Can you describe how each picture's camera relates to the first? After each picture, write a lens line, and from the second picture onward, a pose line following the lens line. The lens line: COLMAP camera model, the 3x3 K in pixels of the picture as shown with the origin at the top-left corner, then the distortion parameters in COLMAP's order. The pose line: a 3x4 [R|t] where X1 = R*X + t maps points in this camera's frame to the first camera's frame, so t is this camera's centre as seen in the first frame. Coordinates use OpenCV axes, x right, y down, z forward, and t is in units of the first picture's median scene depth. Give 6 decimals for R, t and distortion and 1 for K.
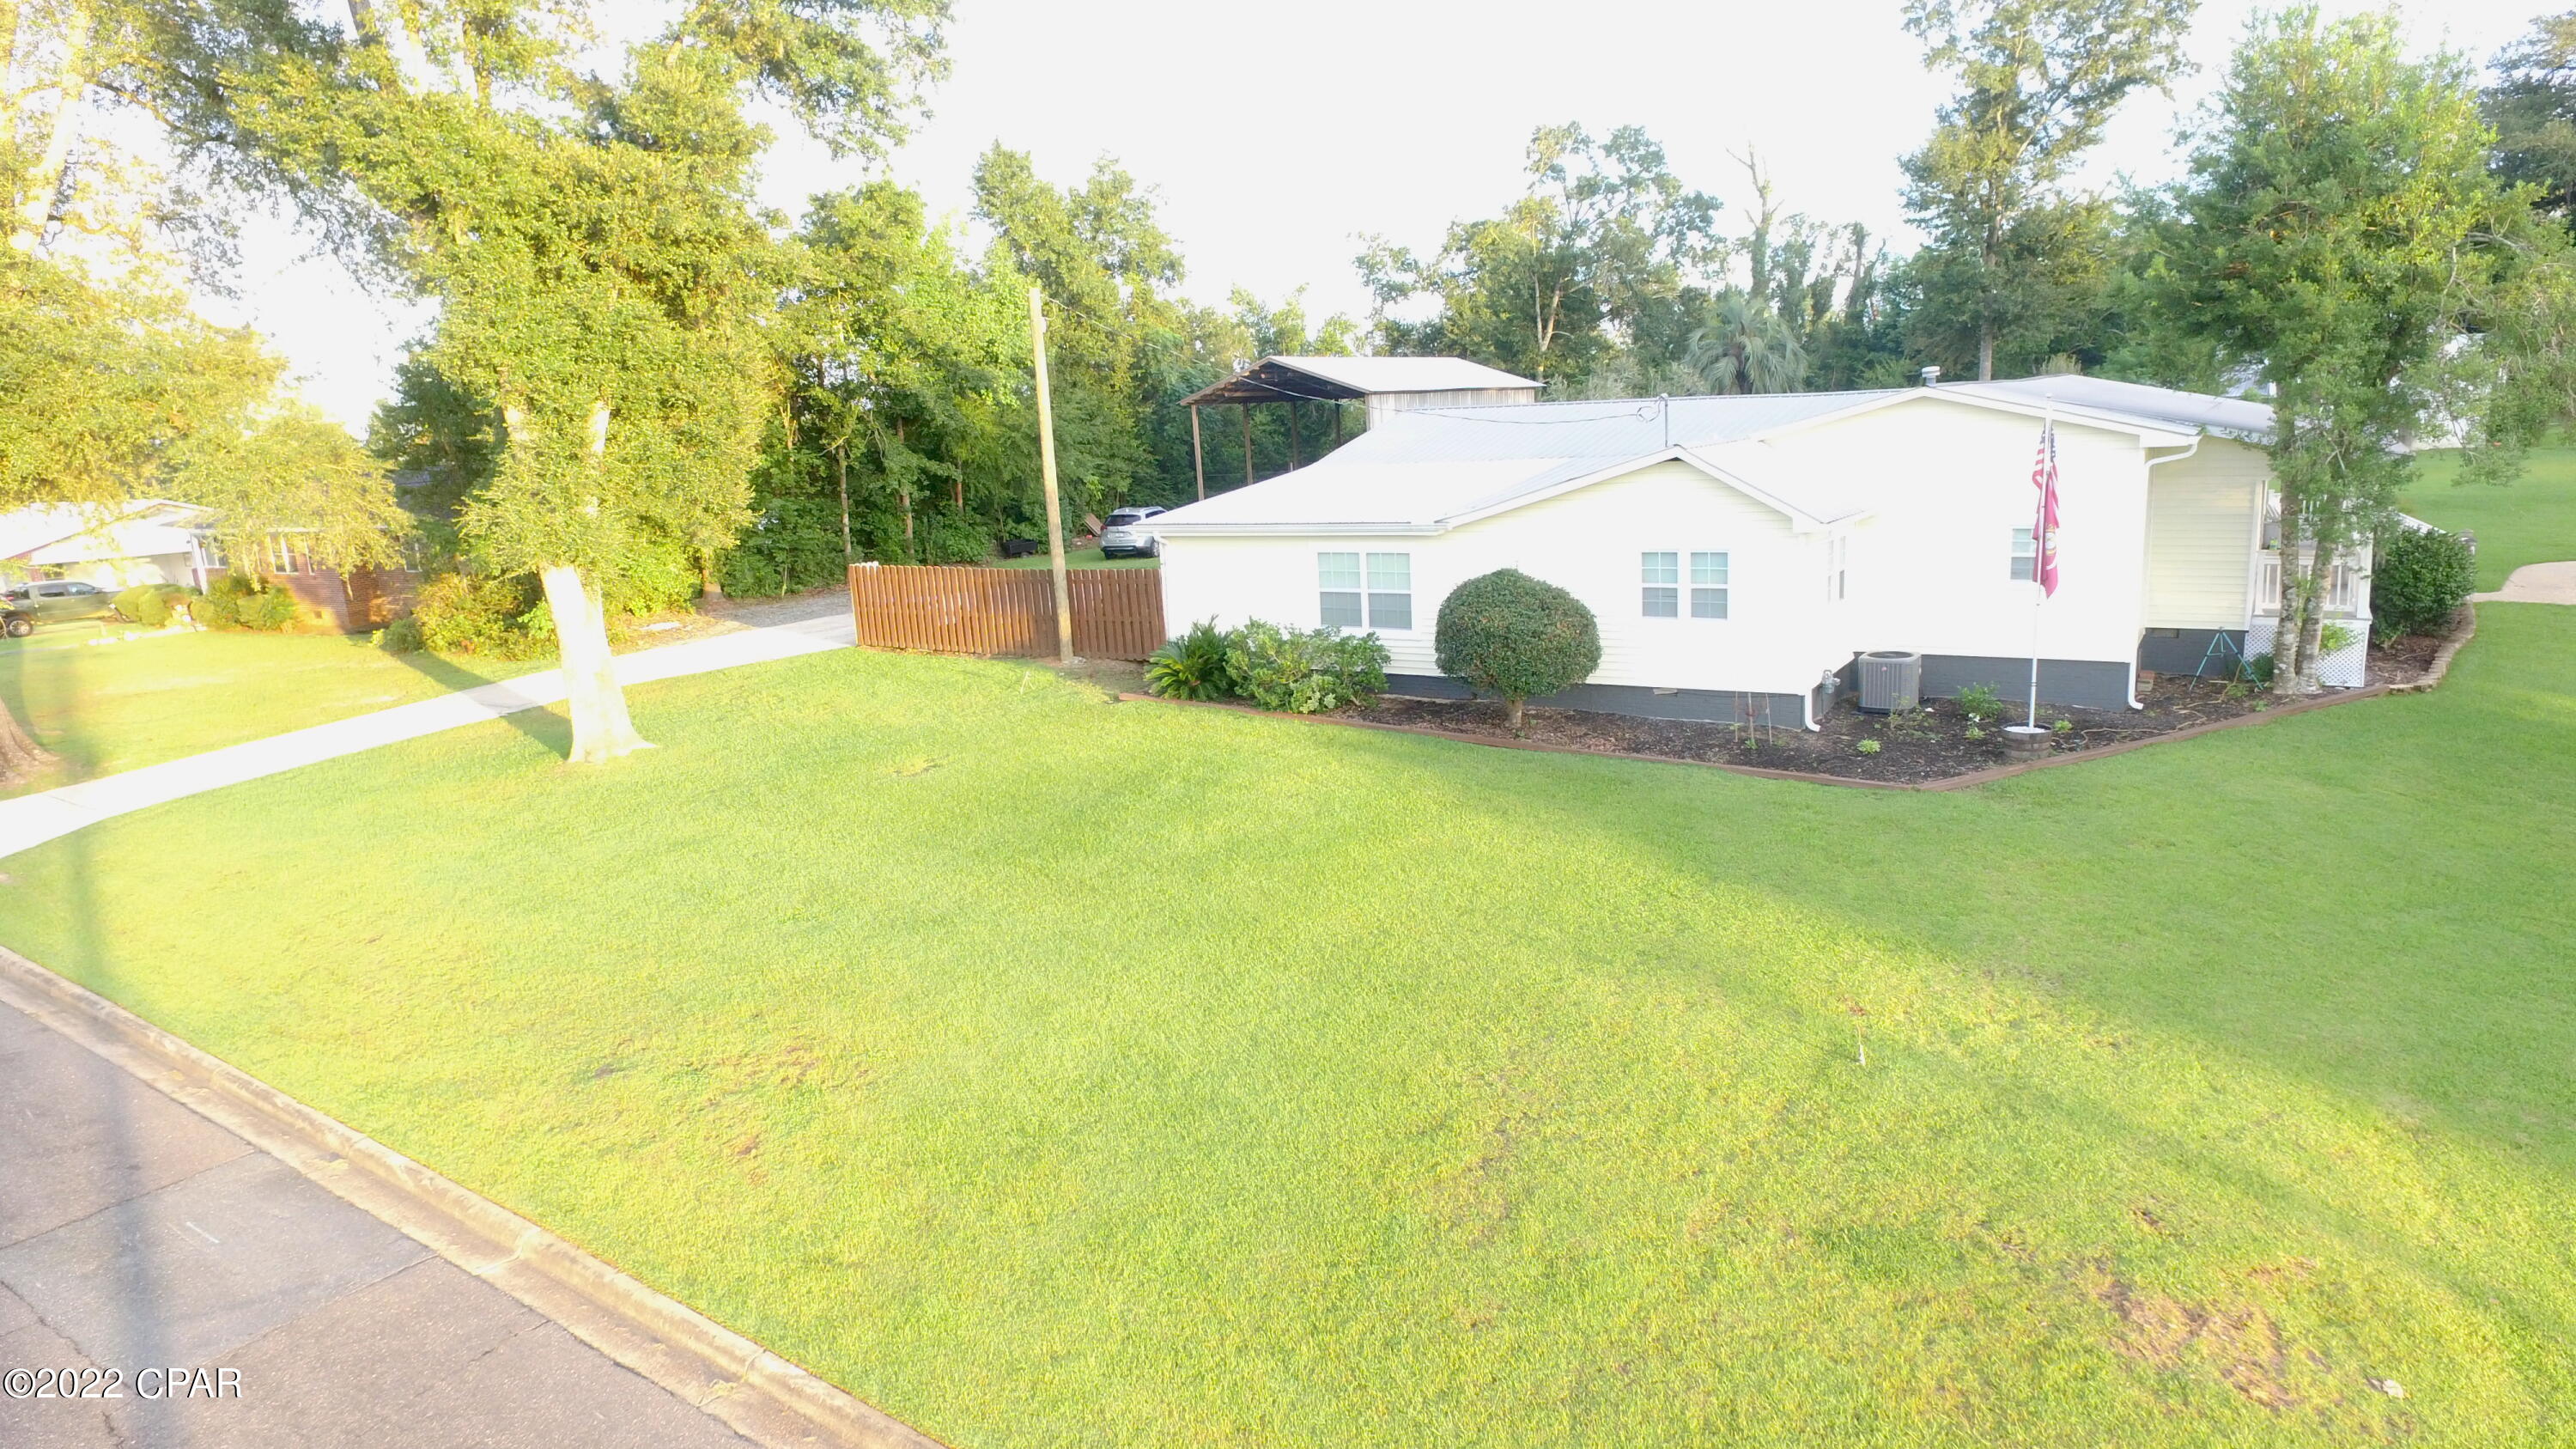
lens RADIAL K [[1497.5, 0, 1288.0], [0, 1497.5, 724.5], [0, 0, 1]] dist [-0.011581, 0.015375]
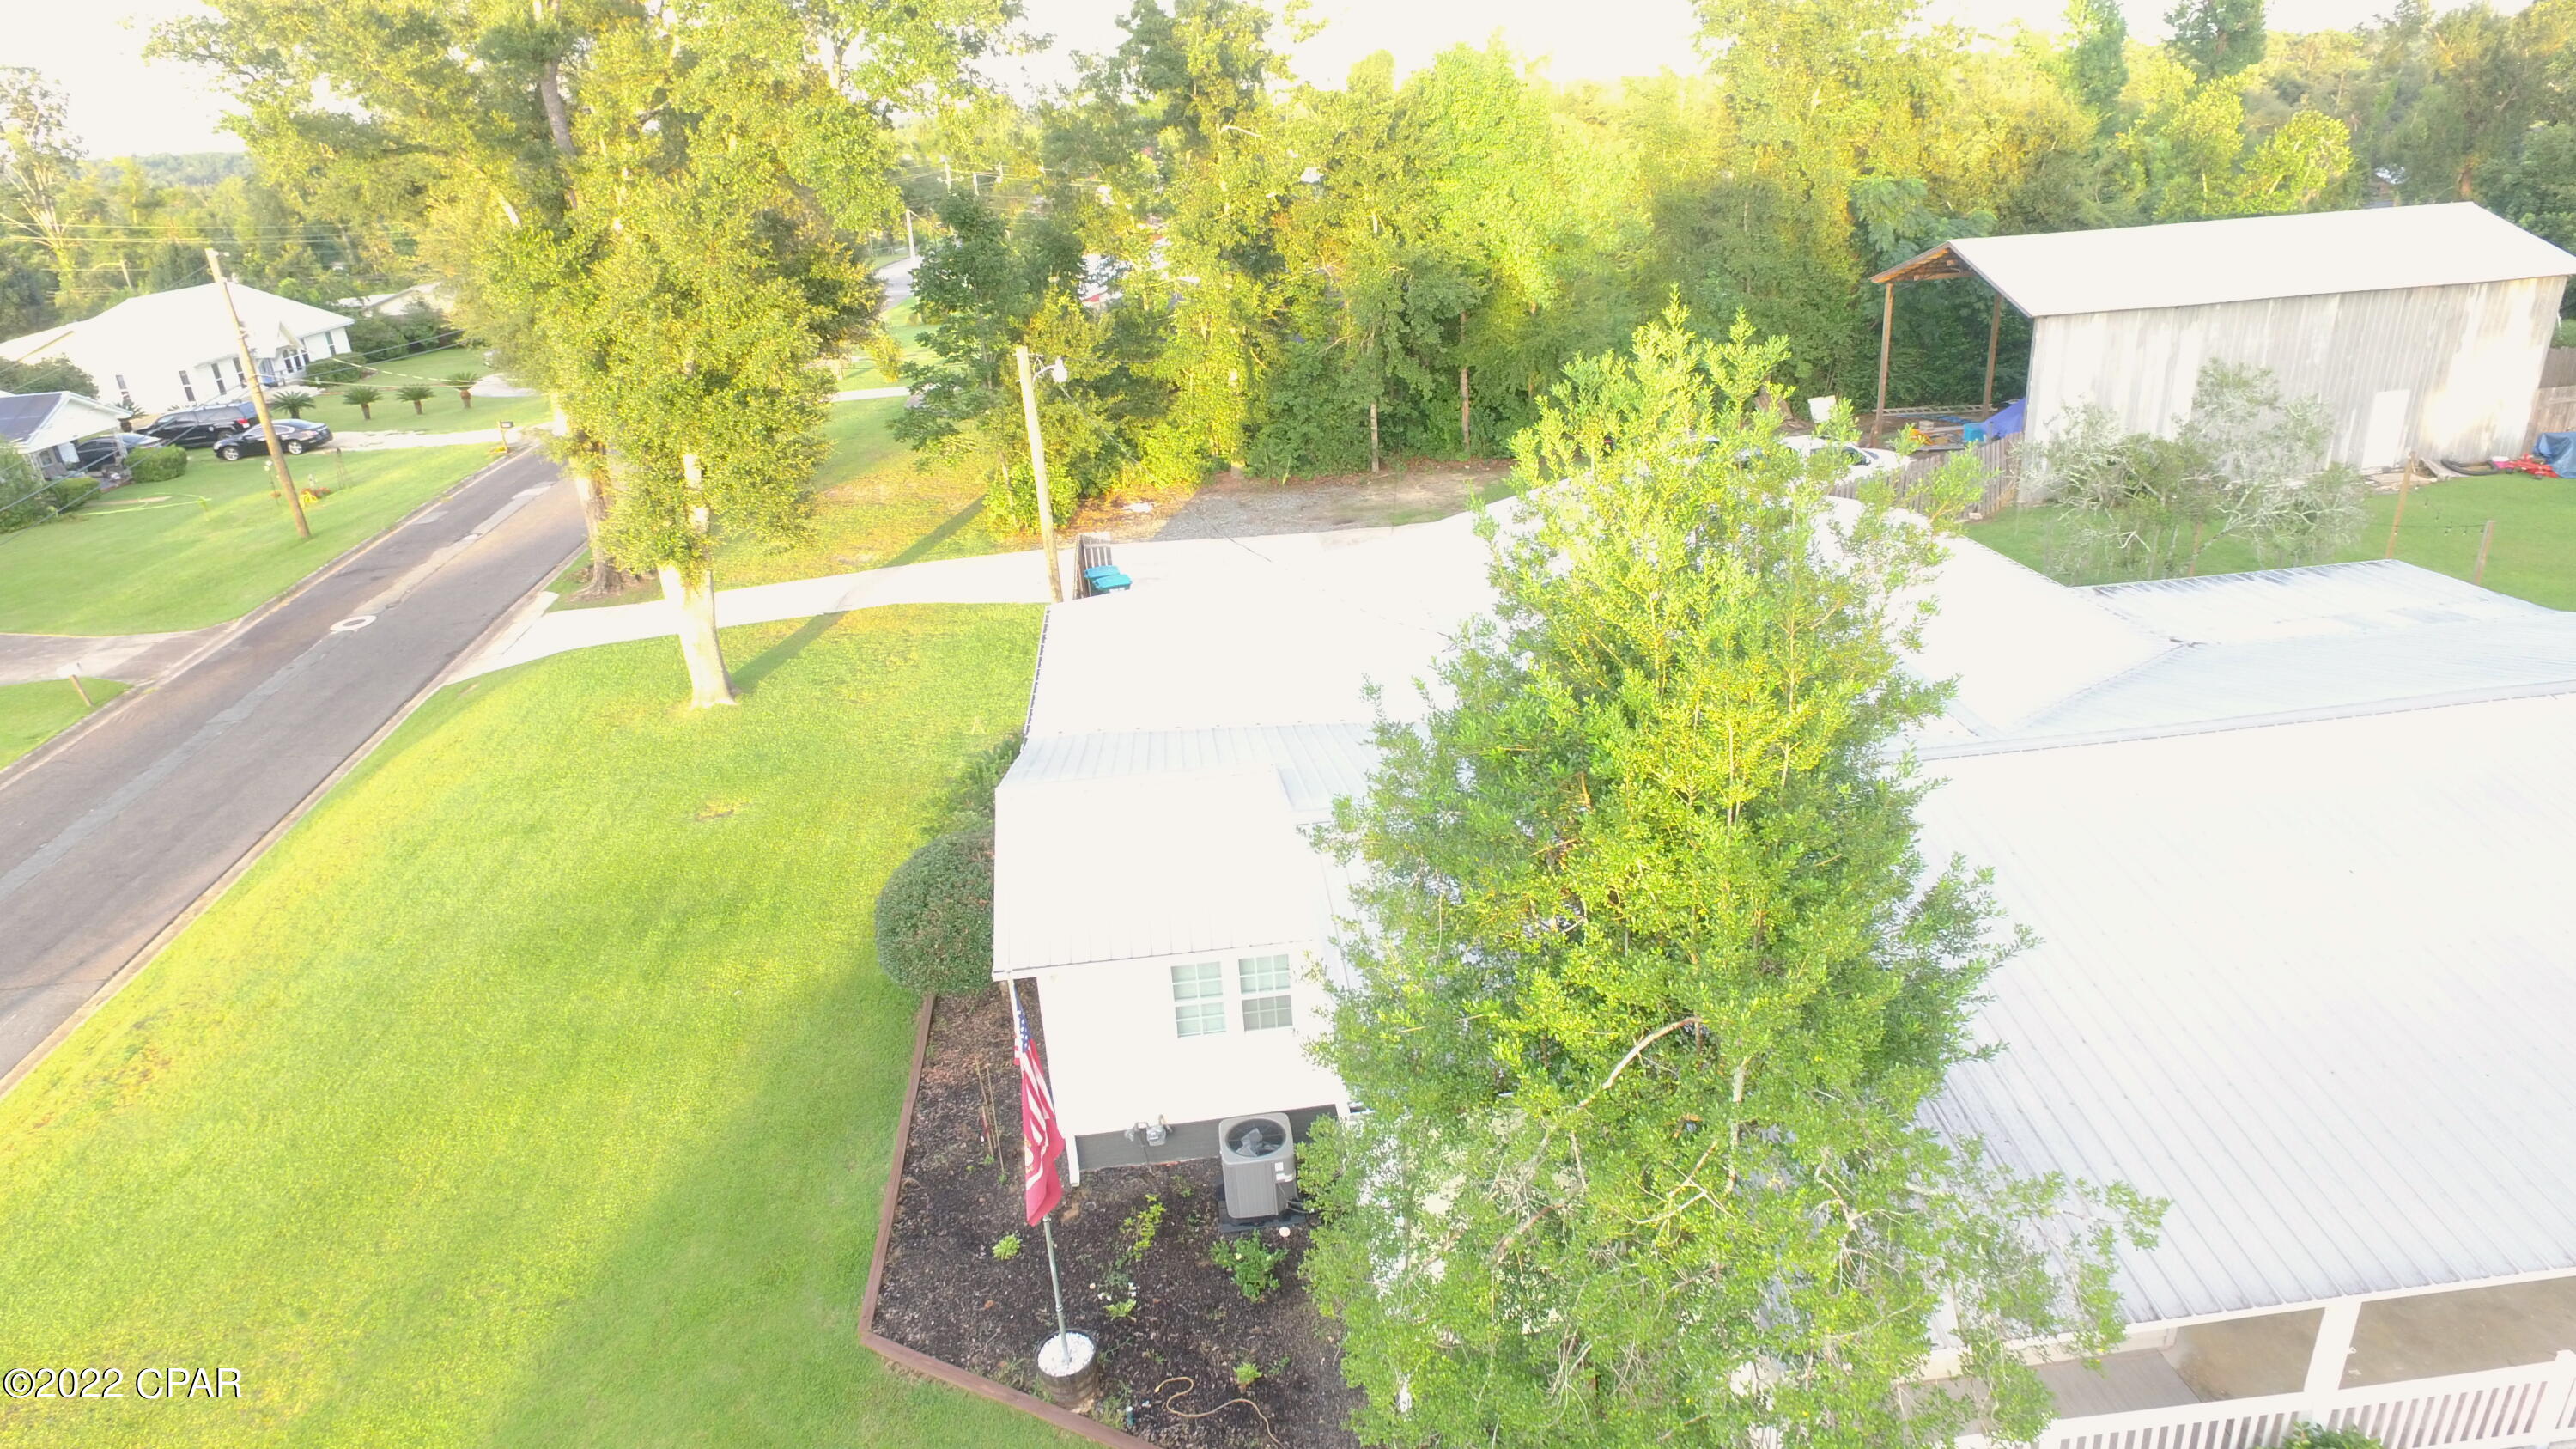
lens RADIAL K [[1497.5, 0, 1288.0], [0, 1497.5, 724.5], [0, 0, 1]] dist [-0.011581, 0.015375]
pose [[0.641584, 0.315522, -0.699153, 0.436164], [-0.135918, 0.943821, 0.301212, -0.233016], [0.754914, -0.098225, 0.648426, 0.286029]]
